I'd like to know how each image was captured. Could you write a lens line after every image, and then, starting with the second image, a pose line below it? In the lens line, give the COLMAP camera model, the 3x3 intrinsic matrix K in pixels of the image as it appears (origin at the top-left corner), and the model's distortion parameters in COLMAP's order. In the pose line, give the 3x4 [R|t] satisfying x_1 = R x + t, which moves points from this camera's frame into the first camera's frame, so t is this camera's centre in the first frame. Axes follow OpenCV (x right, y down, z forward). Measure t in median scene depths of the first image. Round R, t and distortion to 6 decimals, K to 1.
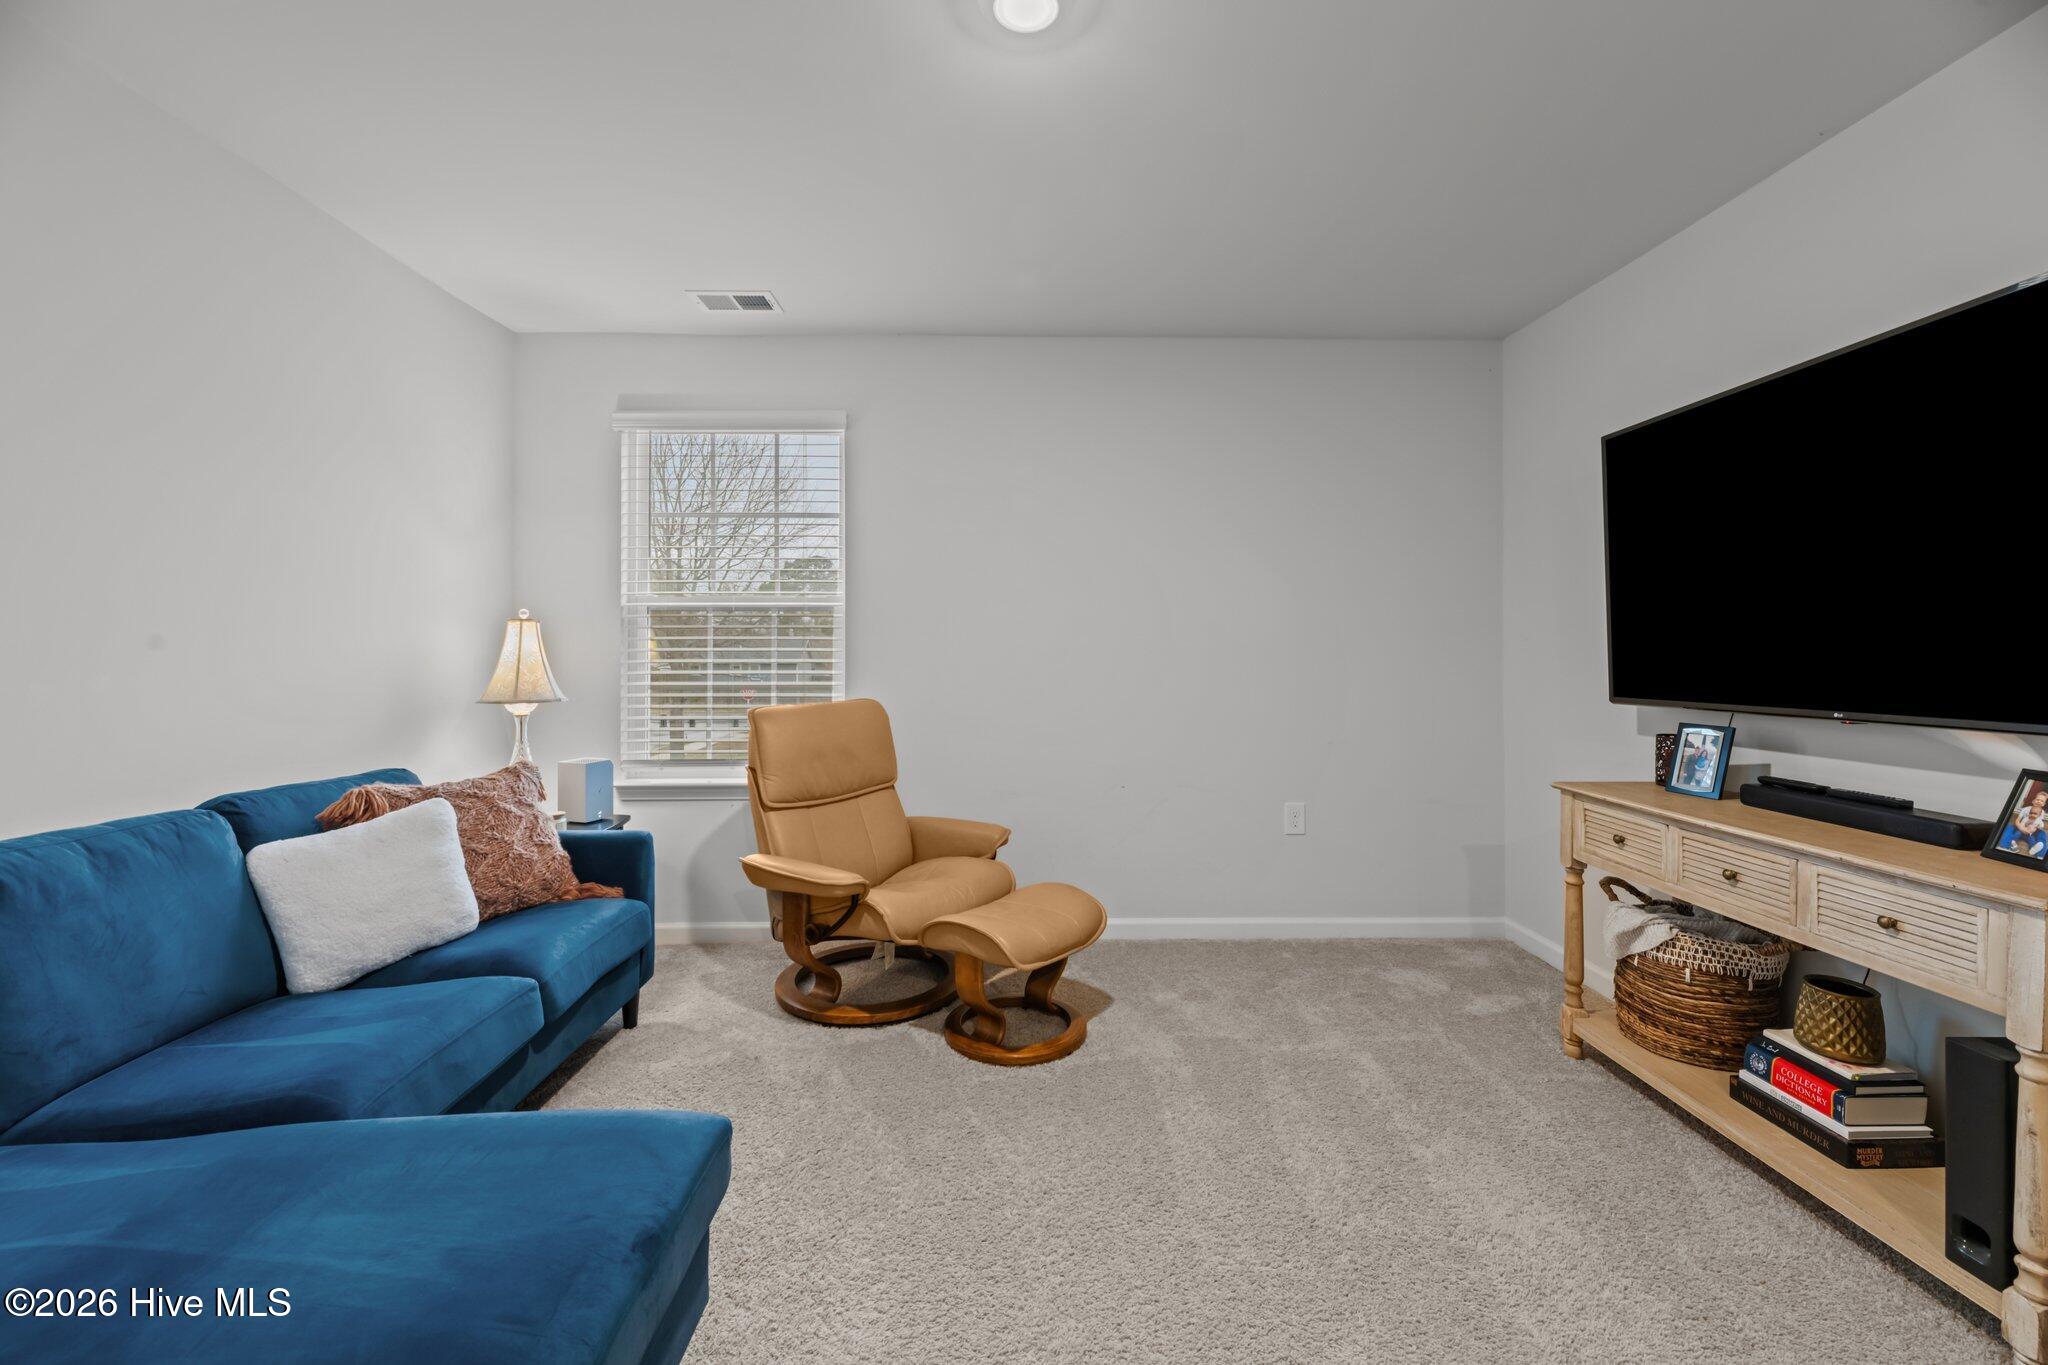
lens RADIAL K [[829.8, 0, 1024.1], [0, 829.8, 670.7], [0, 0, 1]] dist [0.000947, -0.004822]
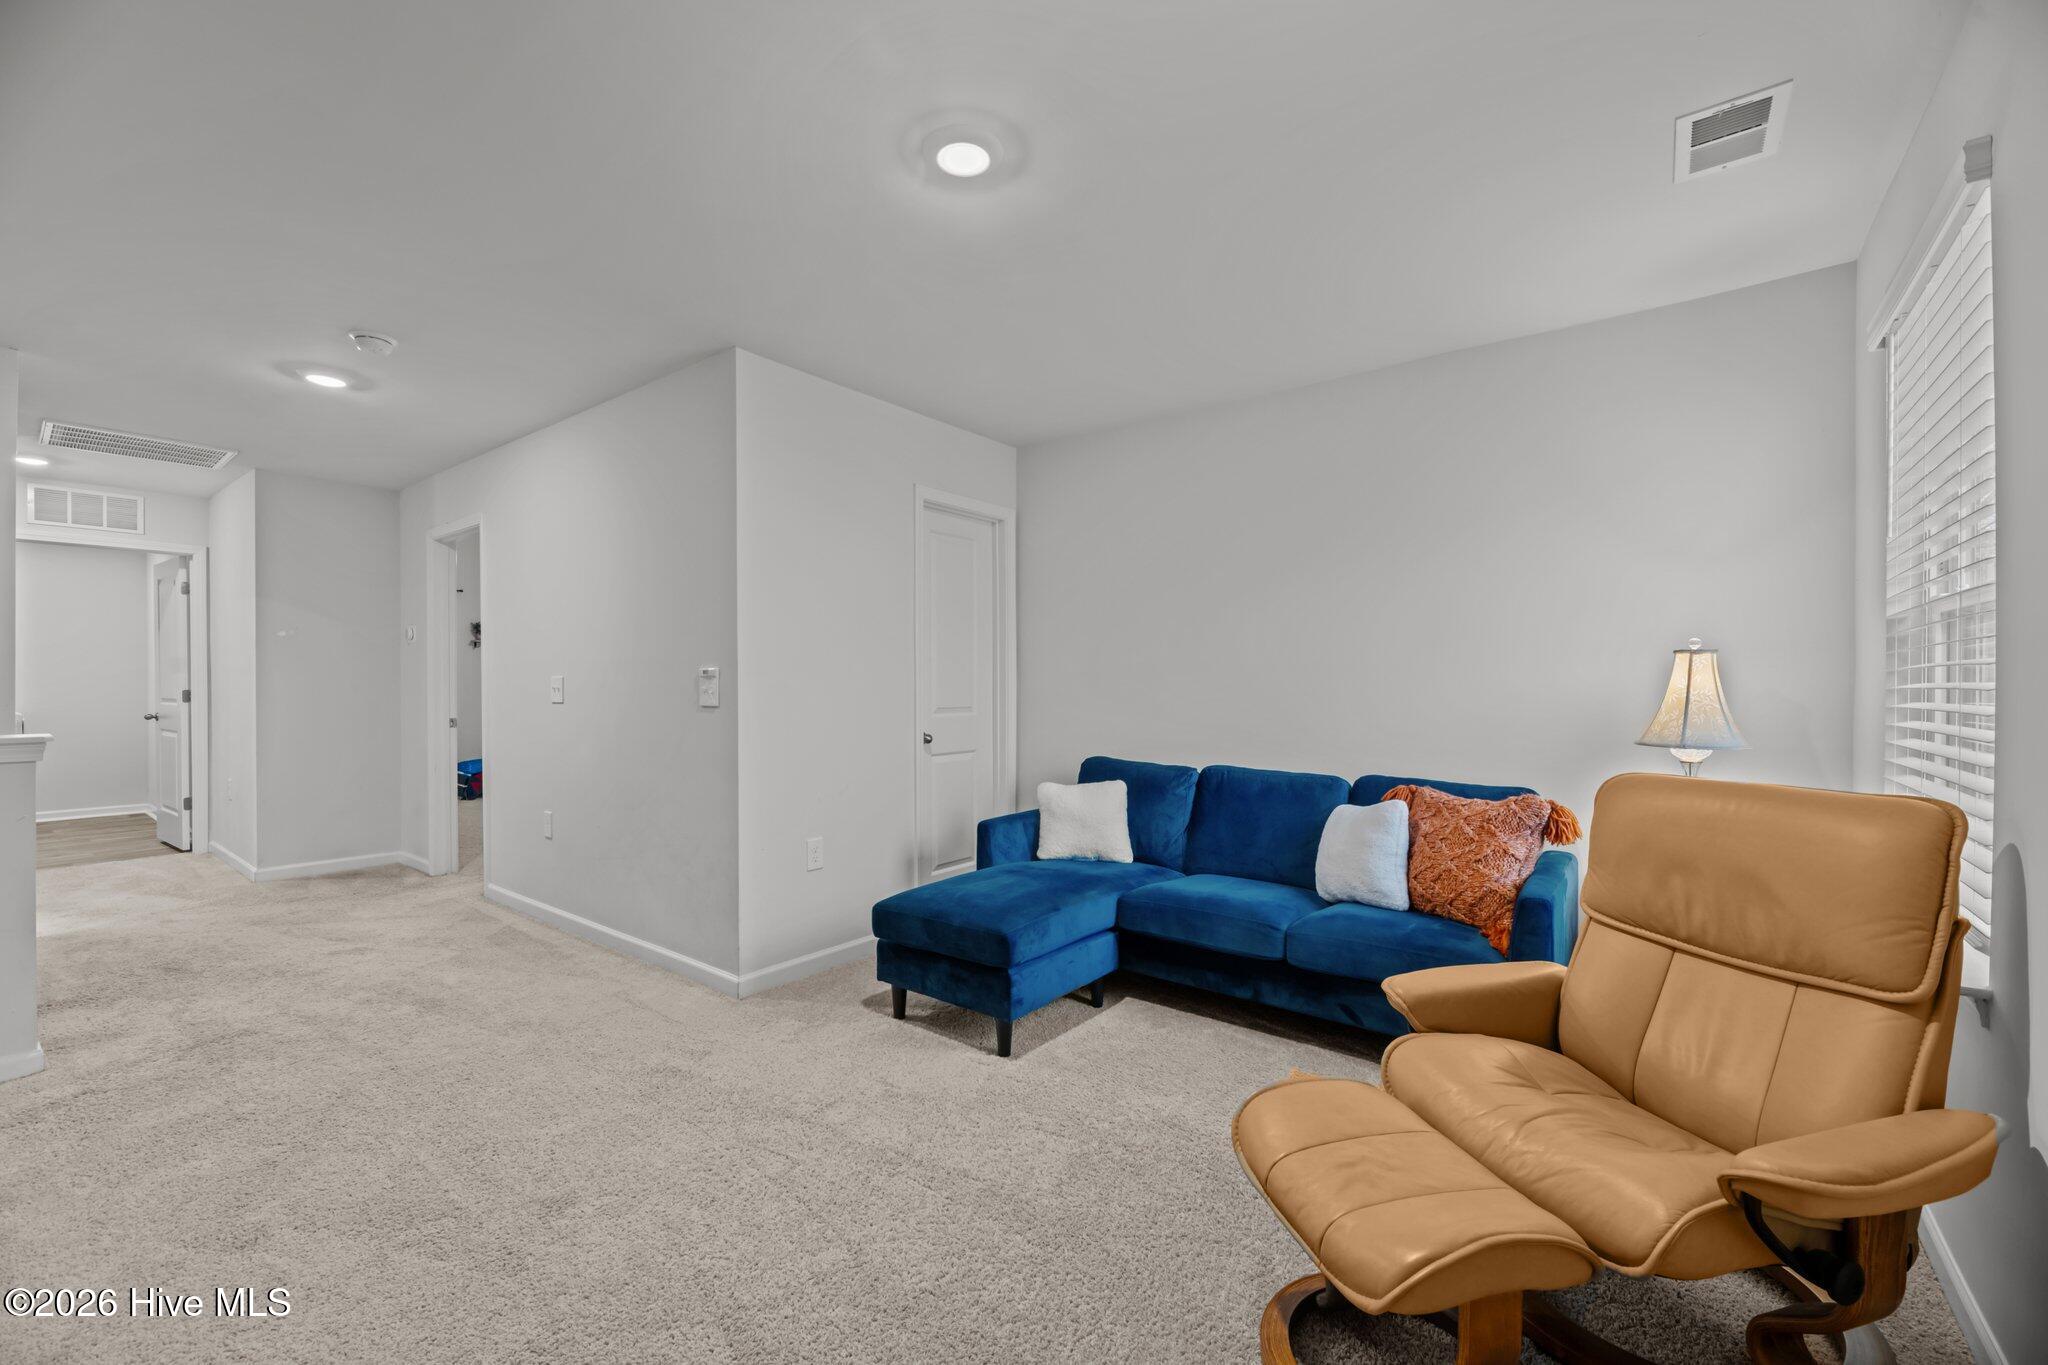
lens RADIAL K [[827.4, 0, 1030.0], [0, 827.4, 711.4], [0, 0, 1]] dist [0.001114, 0.000014]
pose [[-0.621435, 0.023419, -0.783116, 0.560843], [-0.018819, 0.998819, 0.044802, -0.028982], [0.783240, 0.042579, -0.620260, 1.137526]]
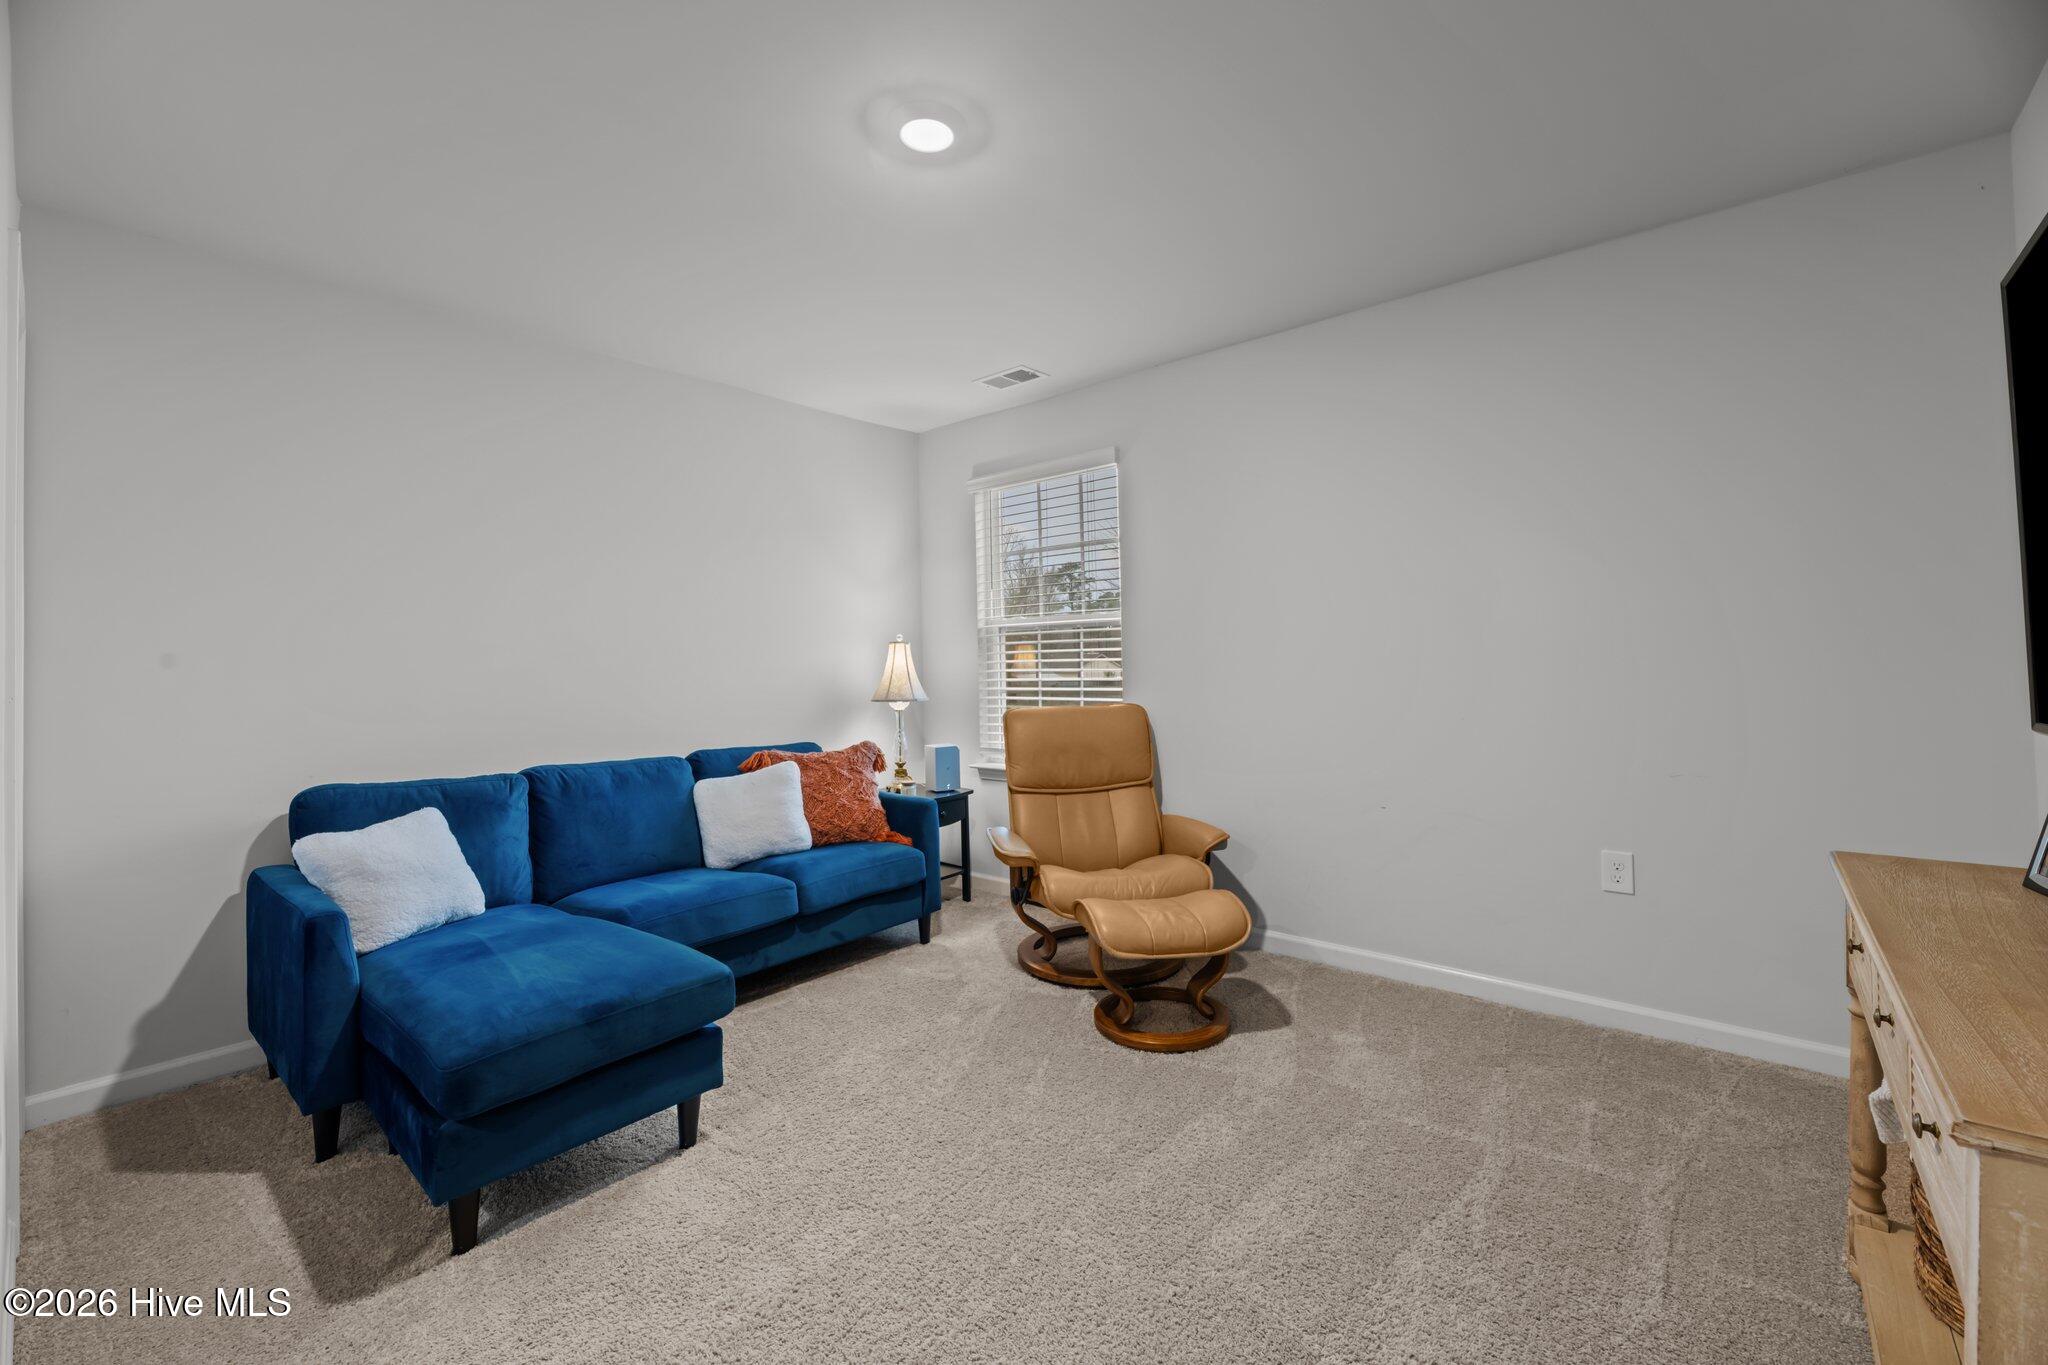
lens RADIAL K [[830.9, 0, 1031.3], [0, 830.9, 681.0], [0, 0, 1]] dist [0.001157, -0.004922]
pose [[0.753436, 0.000185, -0.657521, 0.557289], [0.004547, 0.999975, 0.005492, -0.003641], [0.657506, -0.007128, 0.753416, 0.101369]]
